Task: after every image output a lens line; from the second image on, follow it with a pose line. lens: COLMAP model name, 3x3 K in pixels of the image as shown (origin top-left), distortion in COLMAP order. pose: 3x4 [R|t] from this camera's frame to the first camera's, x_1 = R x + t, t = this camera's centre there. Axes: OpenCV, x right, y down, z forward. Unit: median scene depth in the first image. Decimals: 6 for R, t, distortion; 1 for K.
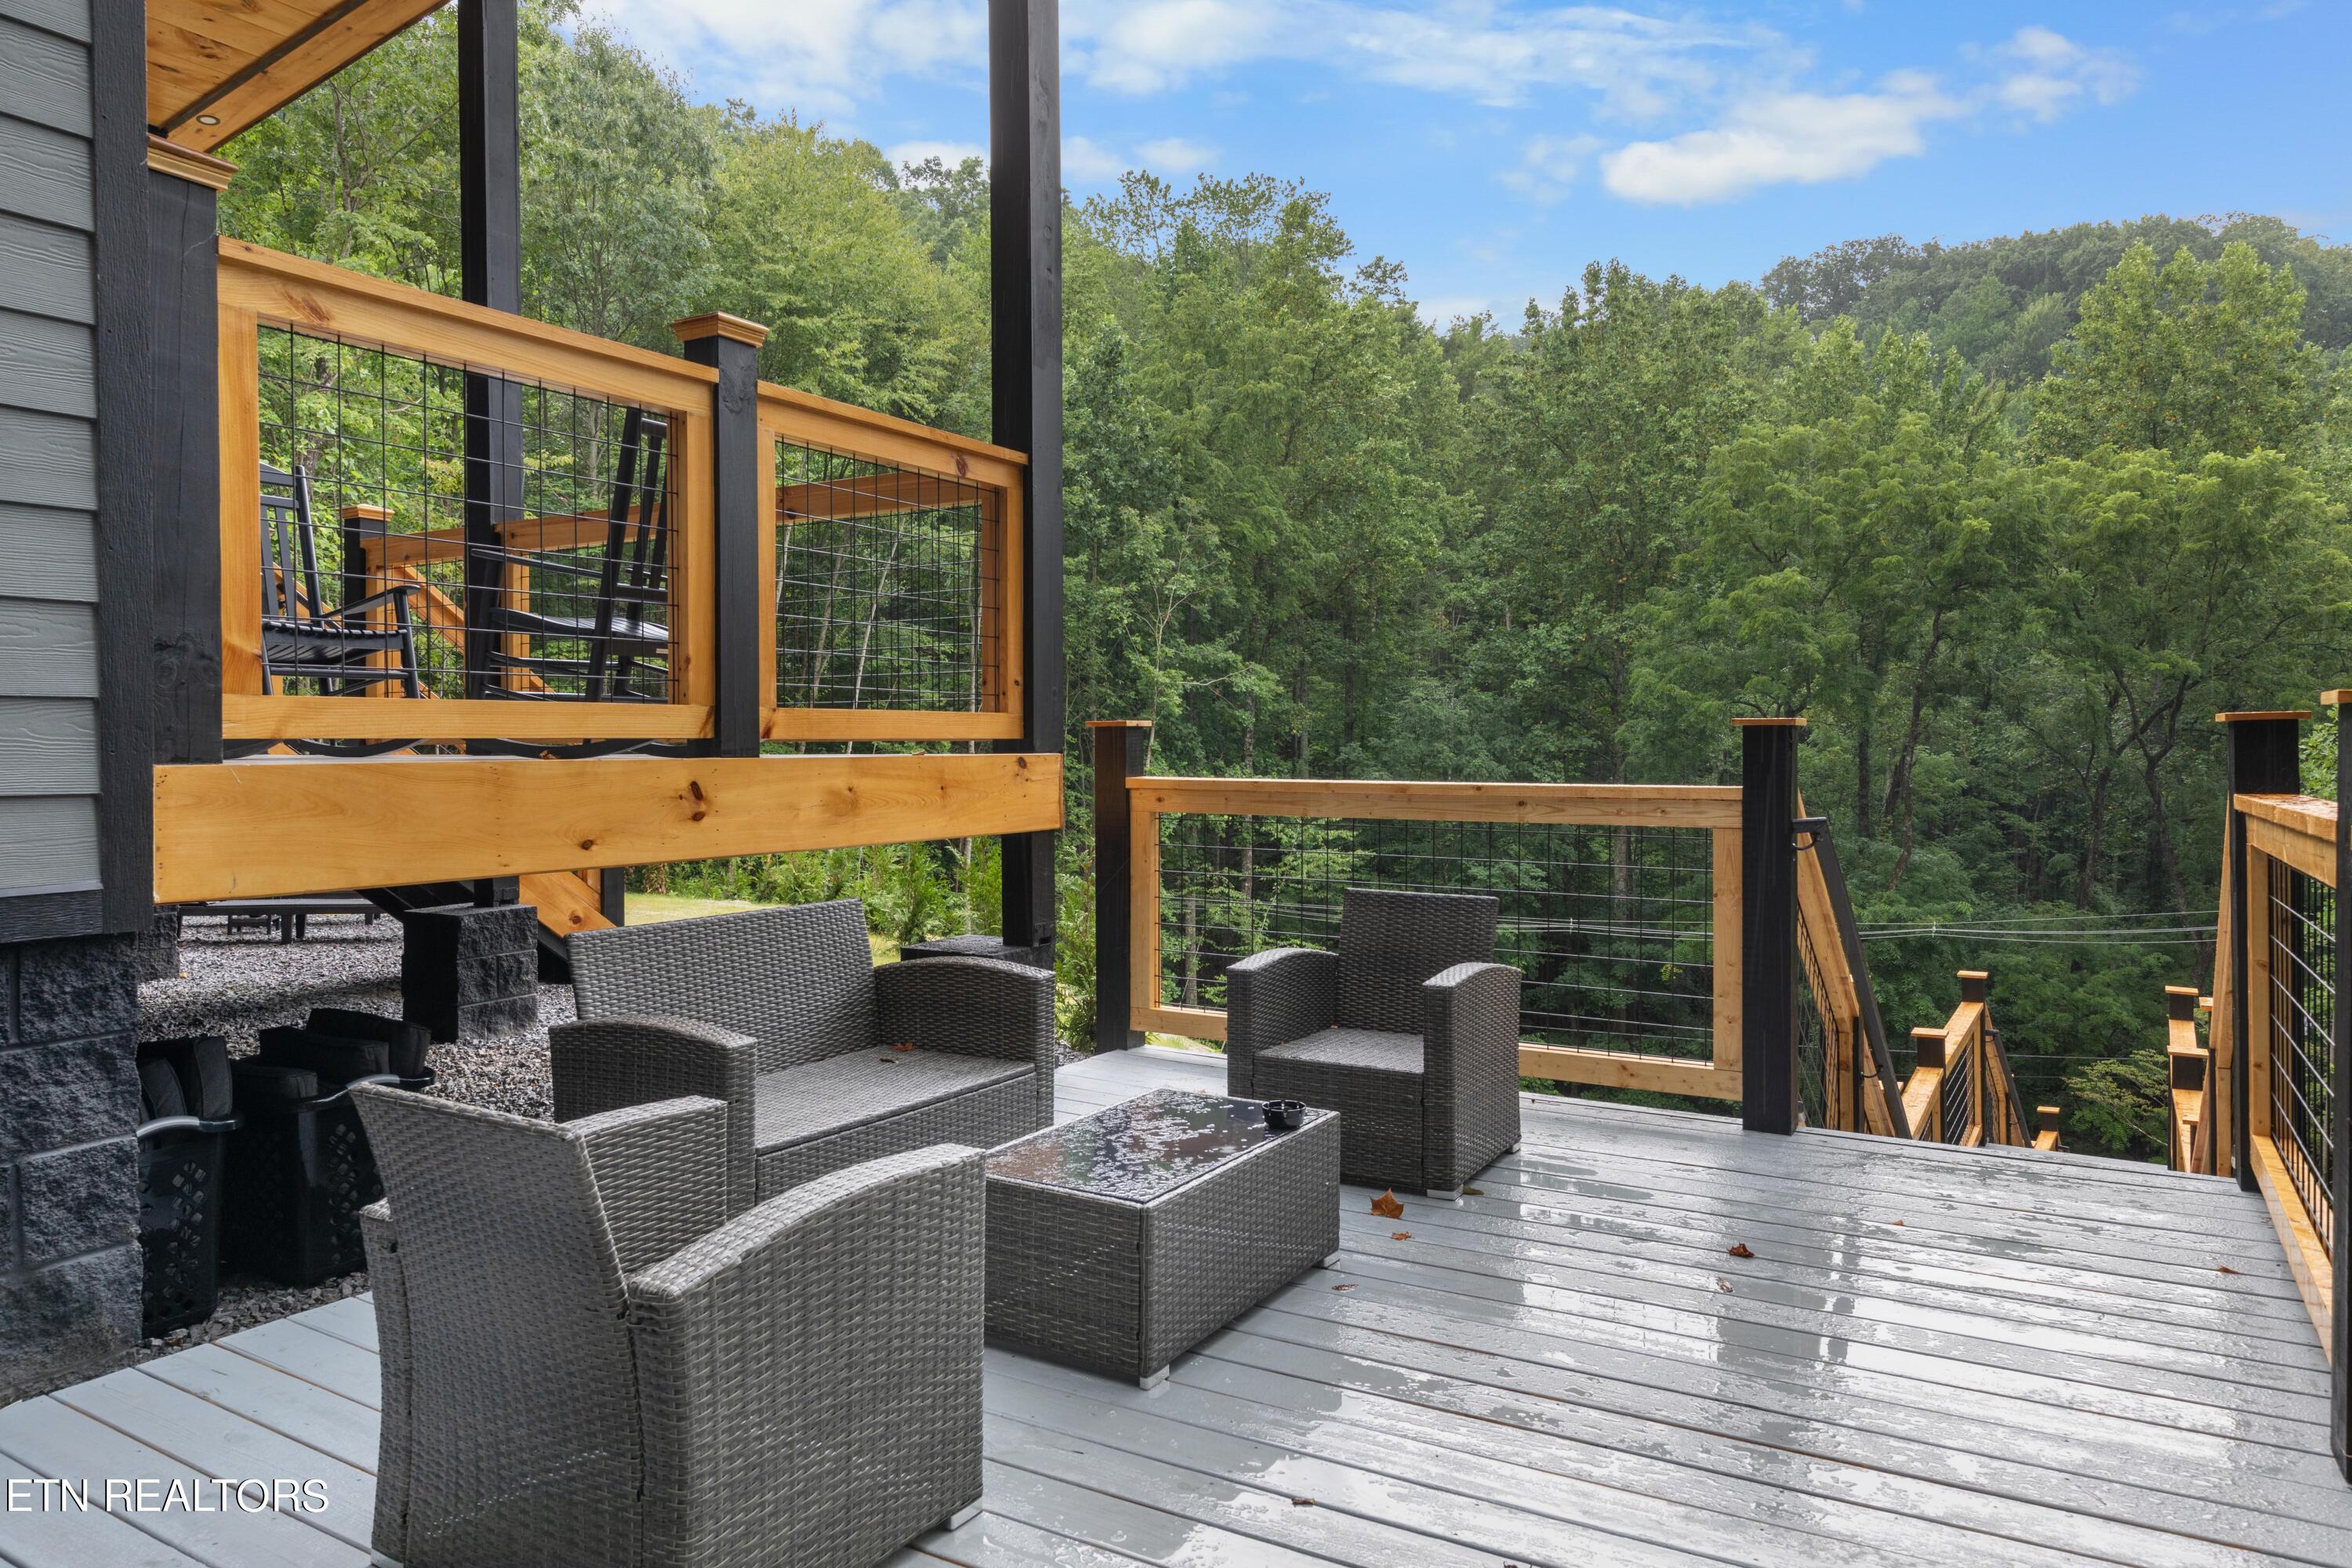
lens RADIAL K [[1529.6, 0, 1162.4], [0, 1529.6, 750.6], [0, 0, 1]] dist [0.004329, 0.001679]
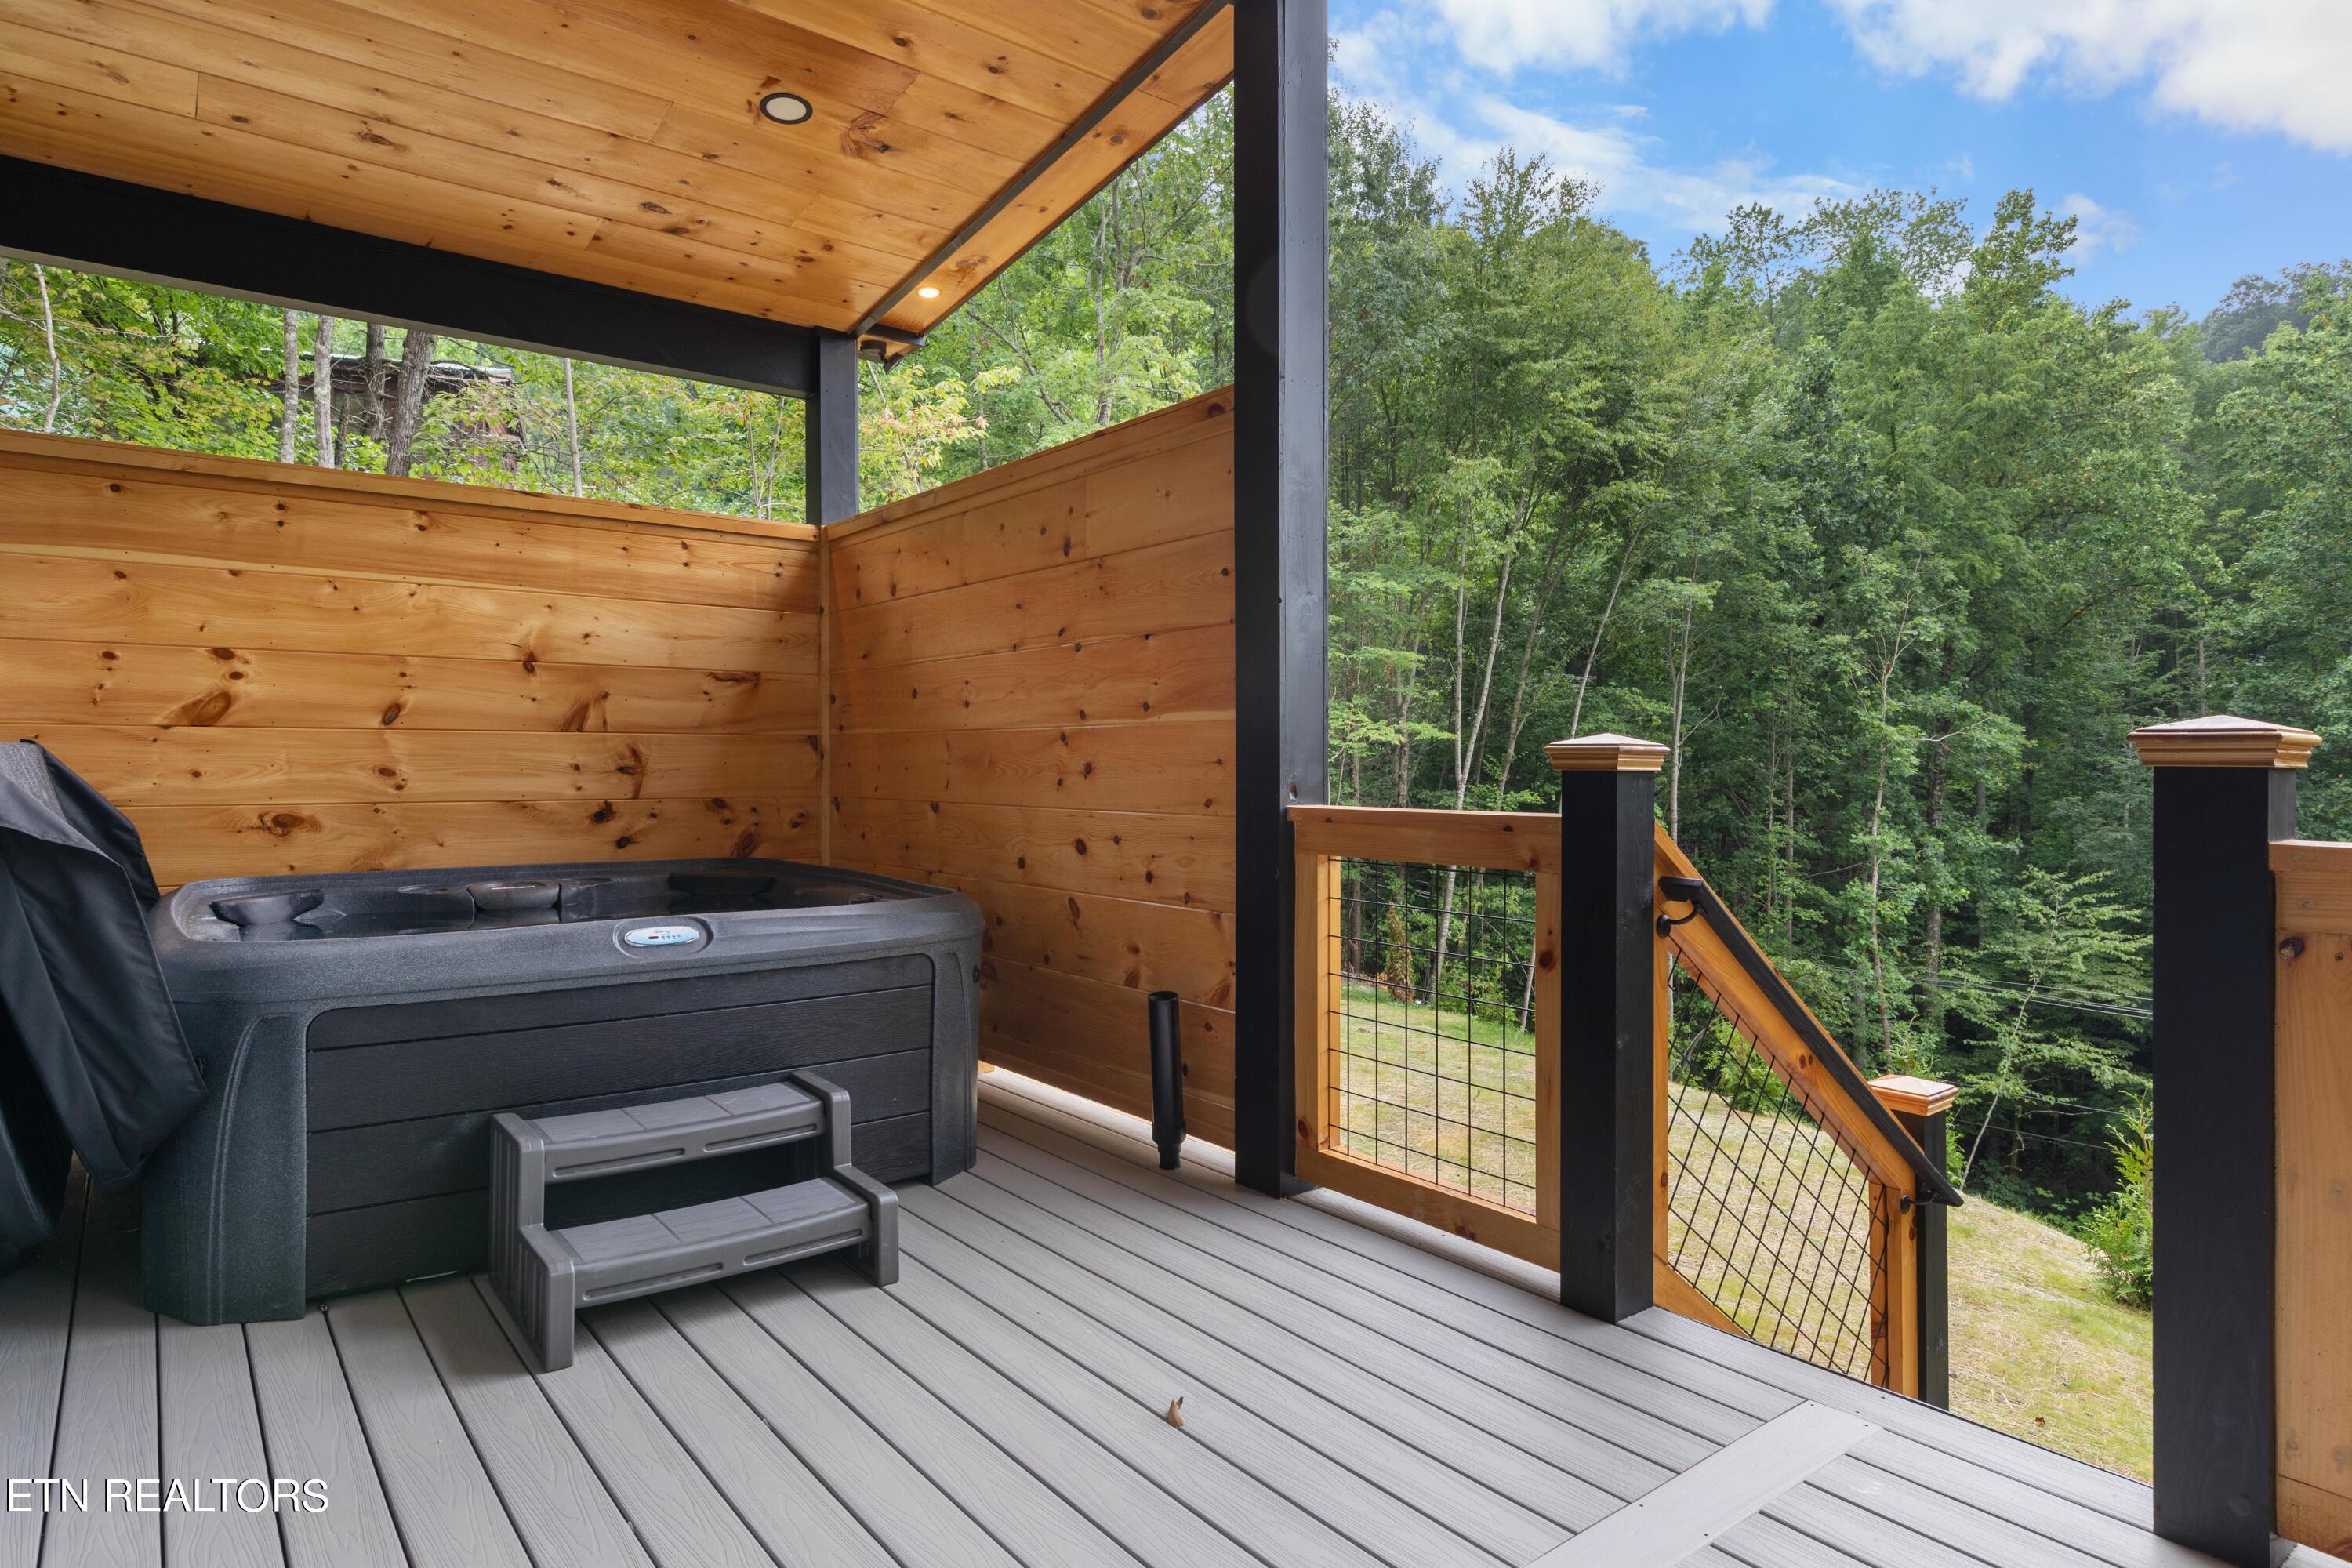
lens RADIAL K [[1326.1, 0, 1170.1], [0, 1326.1, 760.1], [0, 0, 1]] dist [0.010786, -0.002866]
pose [[0.933768, 0.003499, -0.357862, -0.103255], [-0.005164, 0.999980, -0.003698, -0.024573], [0.357842, 0.005301, 0.933767, 0.113061]]
